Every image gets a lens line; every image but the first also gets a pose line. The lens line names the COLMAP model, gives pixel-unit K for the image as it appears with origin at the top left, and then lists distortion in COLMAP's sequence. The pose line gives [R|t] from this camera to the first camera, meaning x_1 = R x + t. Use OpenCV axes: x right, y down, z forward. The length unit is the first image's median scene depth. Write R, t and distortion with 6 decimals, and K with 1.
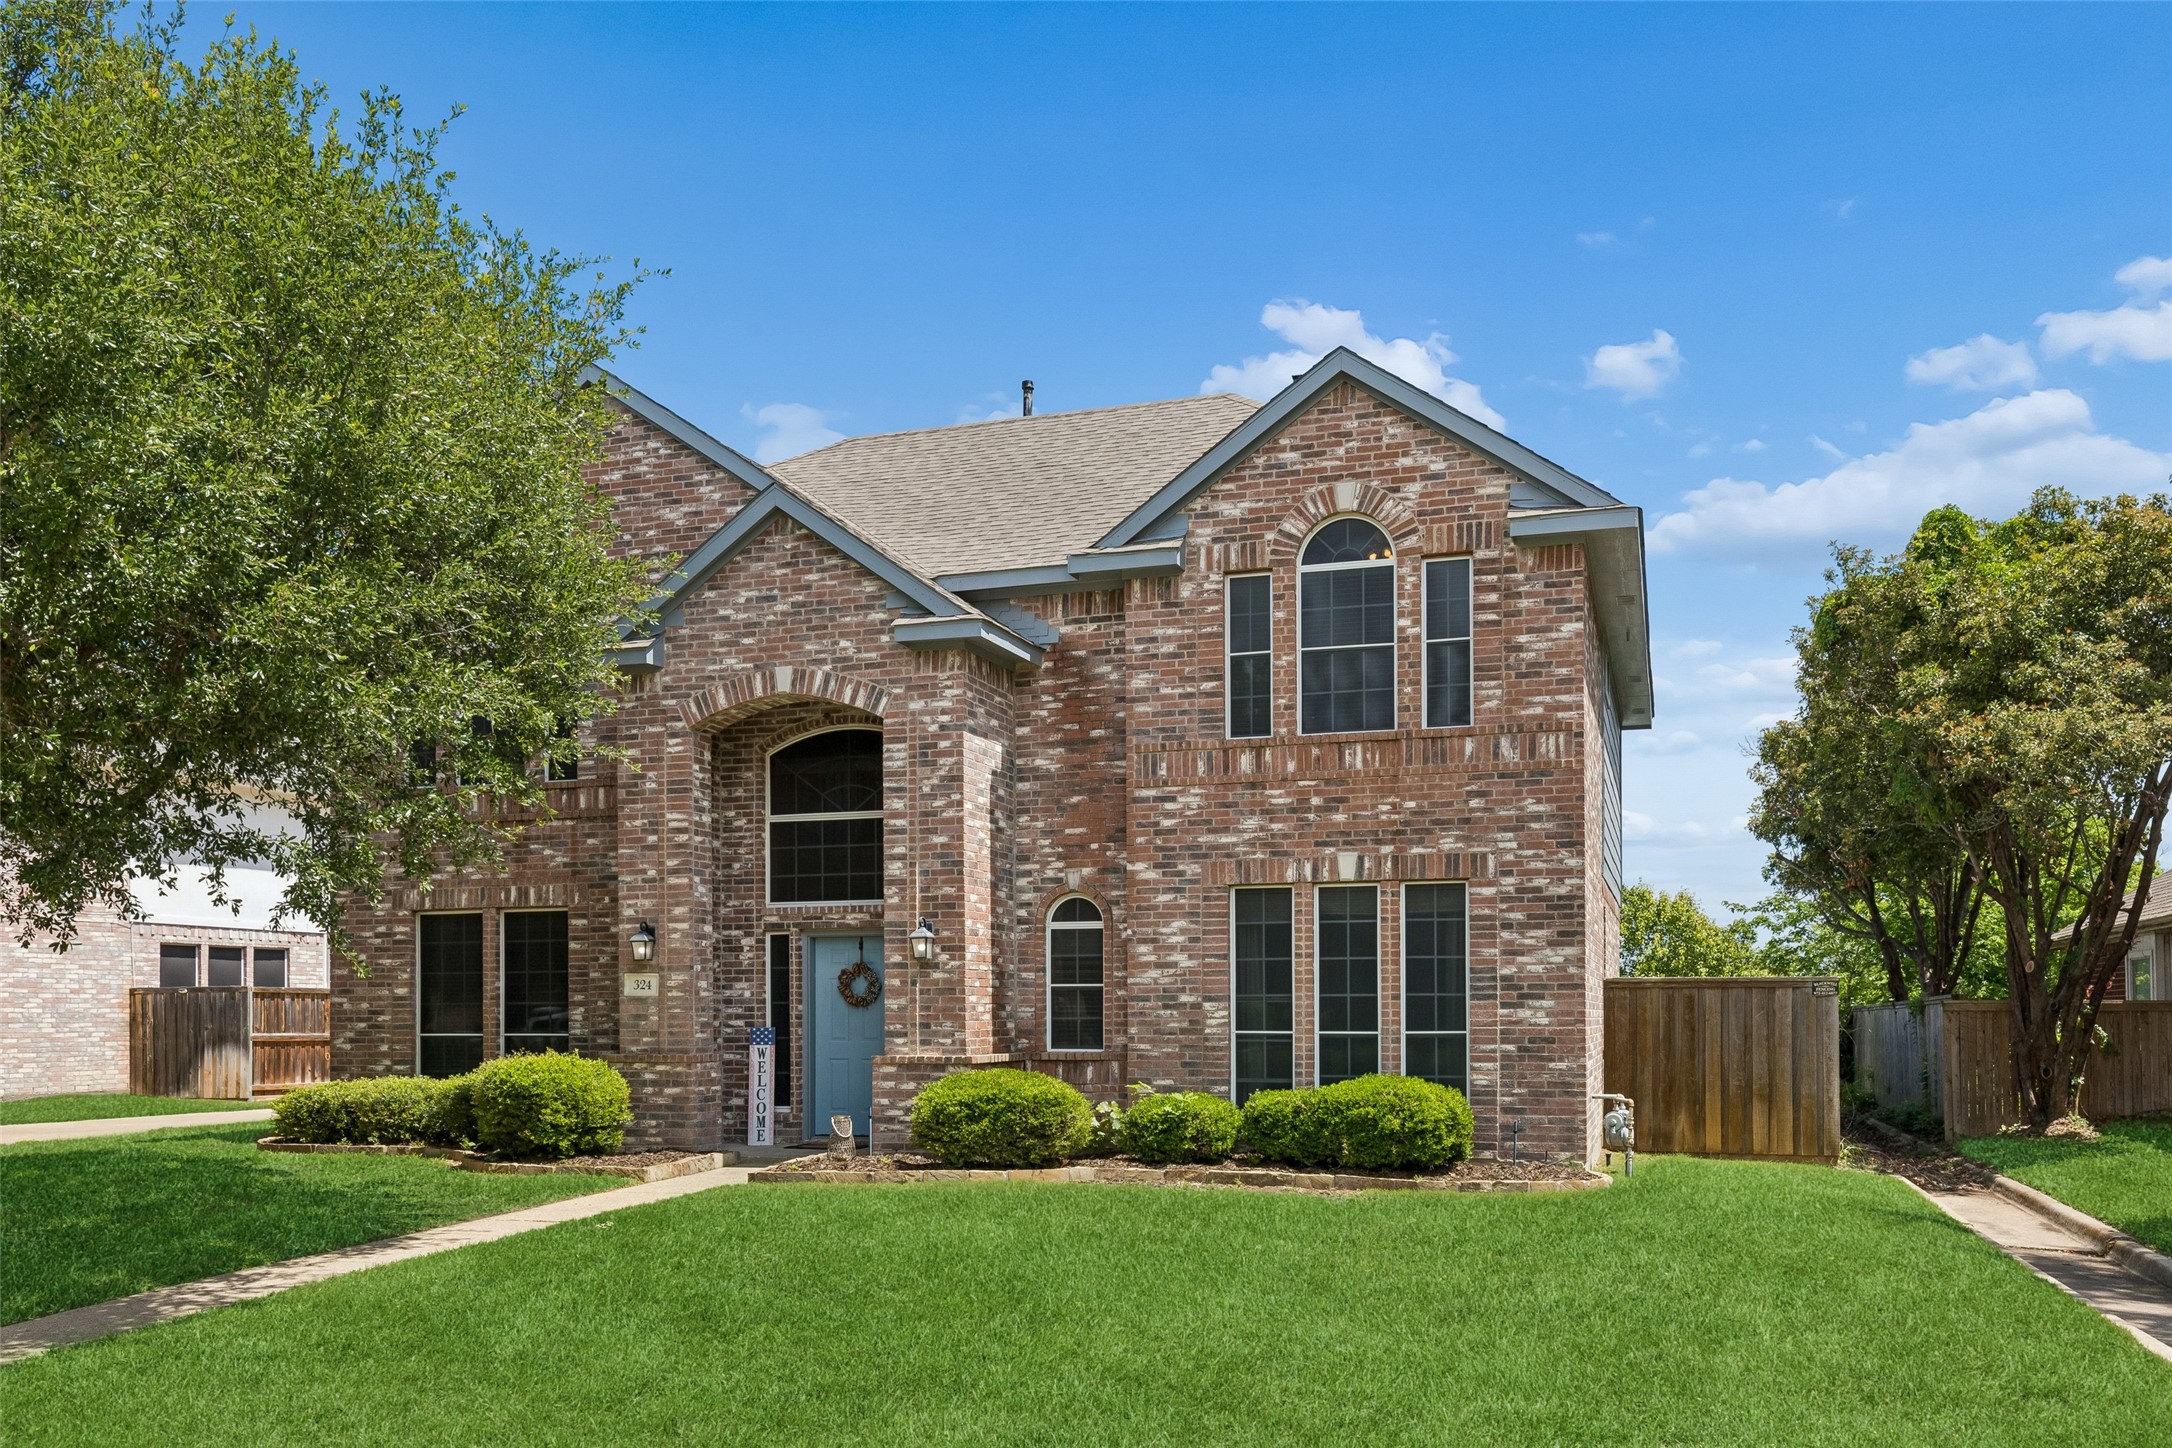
lens RADIAL K [[1499.0, 0, 1161.5], [0, 1499.0, 723.7], [0, 0, 1]] dist [0.017834, -0.002644]
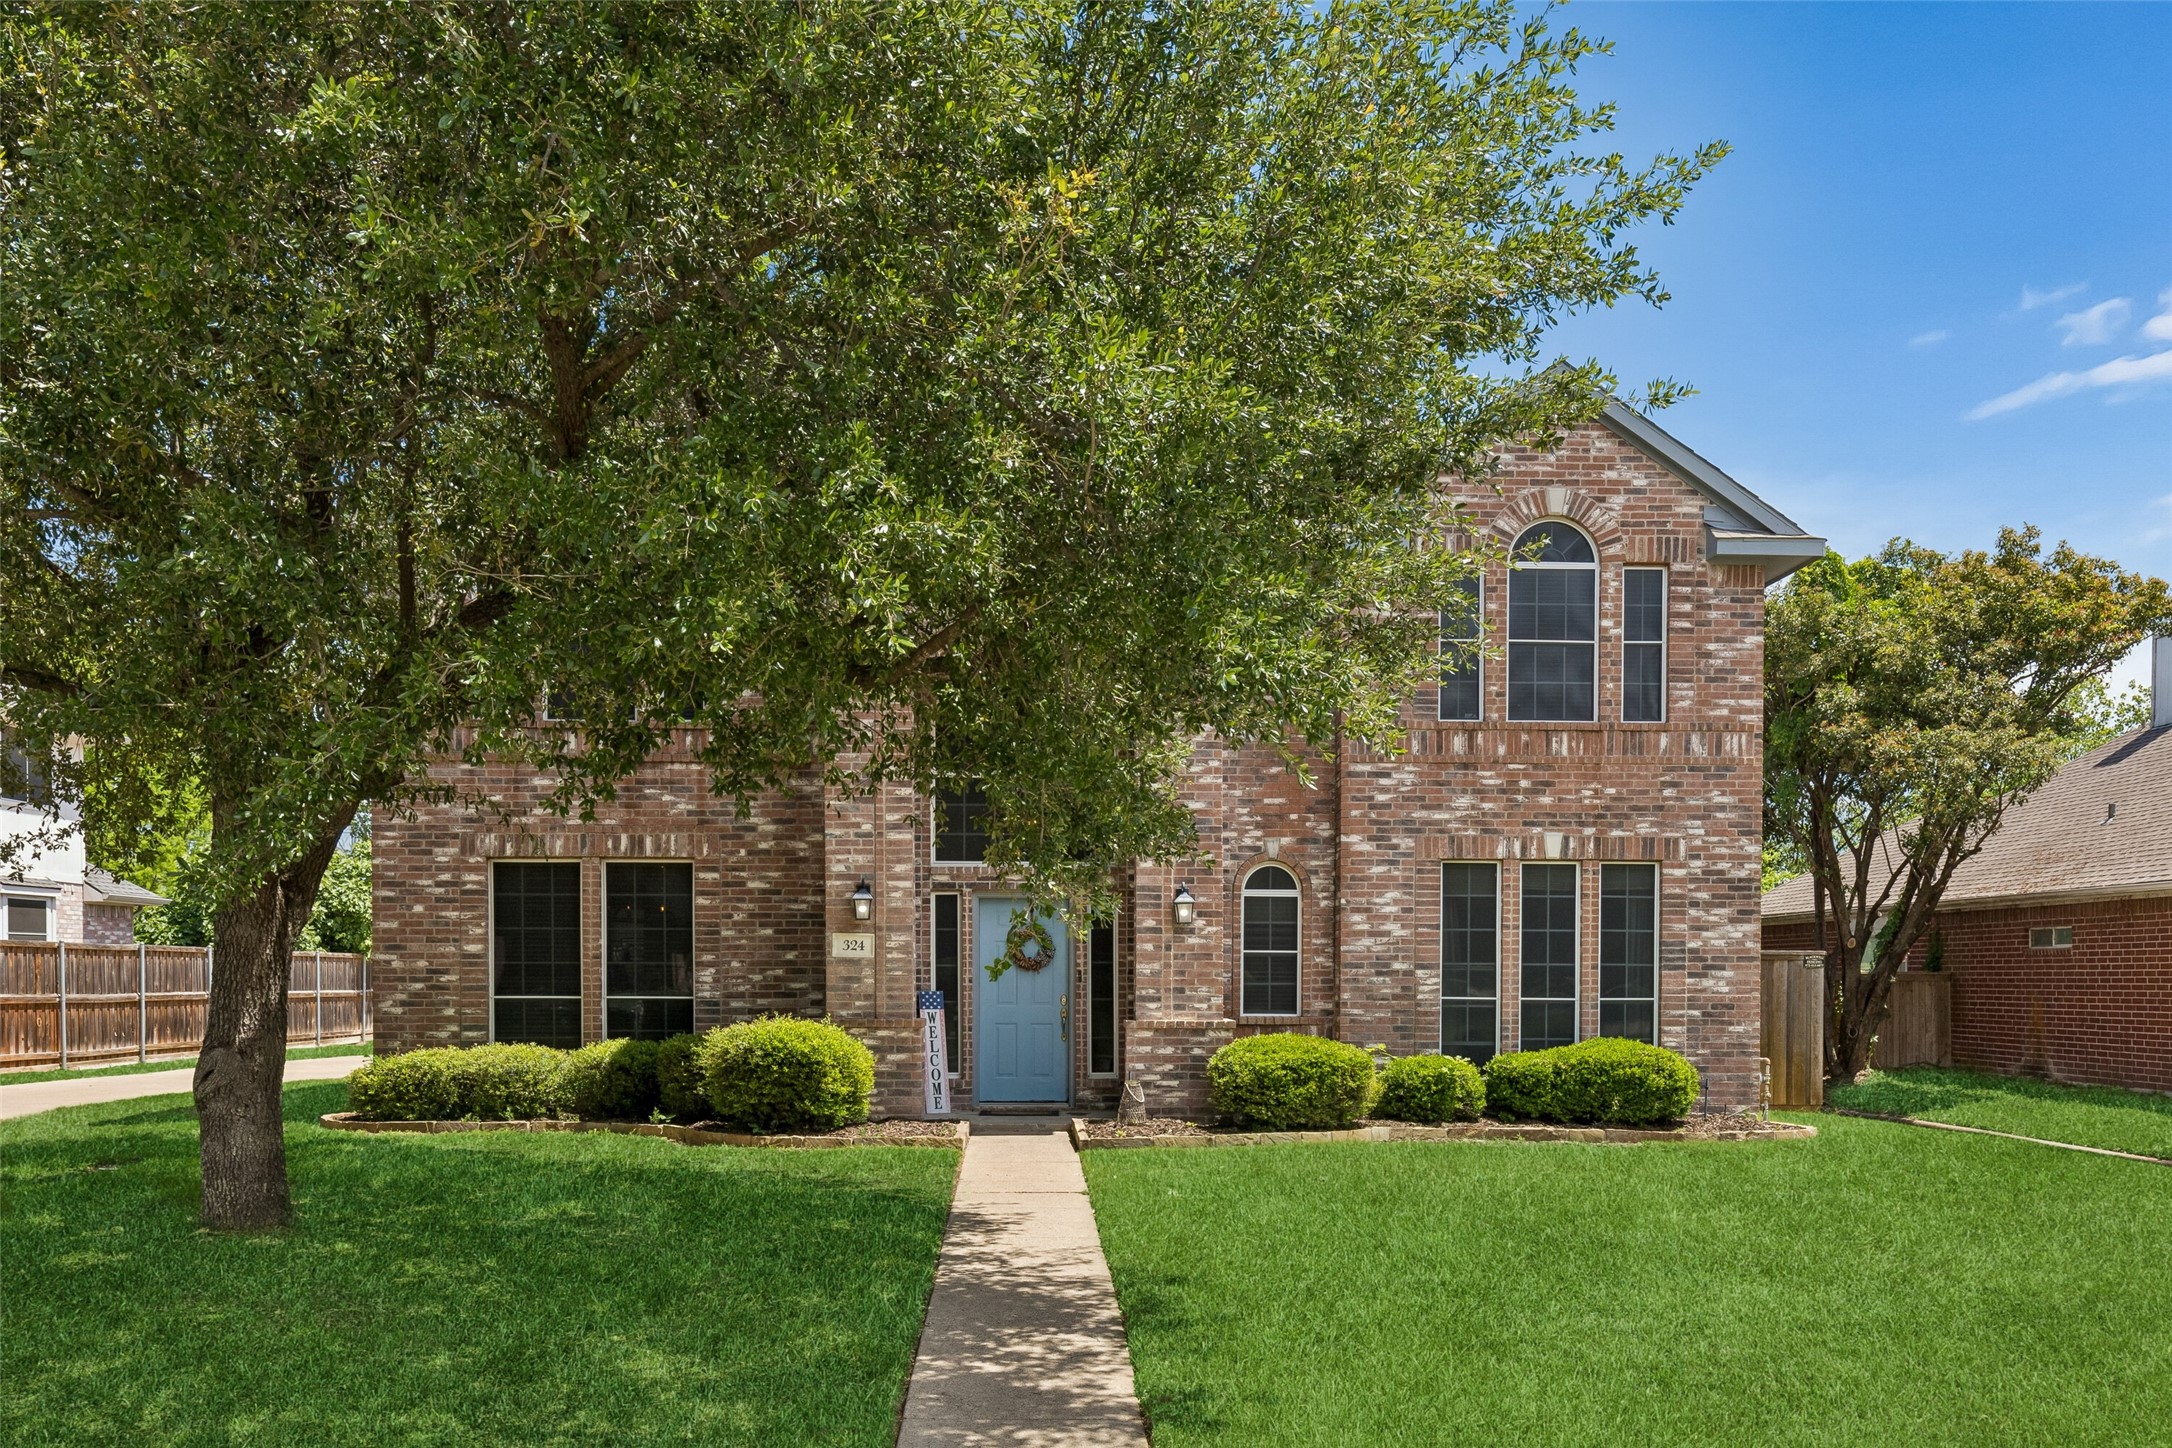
lens RADIAL K [[1499.0, 0, 1161.5], [0, 1499.0, 723.7], [0, 0, 1]] dist [0.017834, -0.002644]
pose [[0.954396, 0.056504, 0.293146, -0.457274], [-0.063465, 0.997882, 0.014281, 0.009966], [-0.291718, -0.032234, 0.955961, 0.052247]]
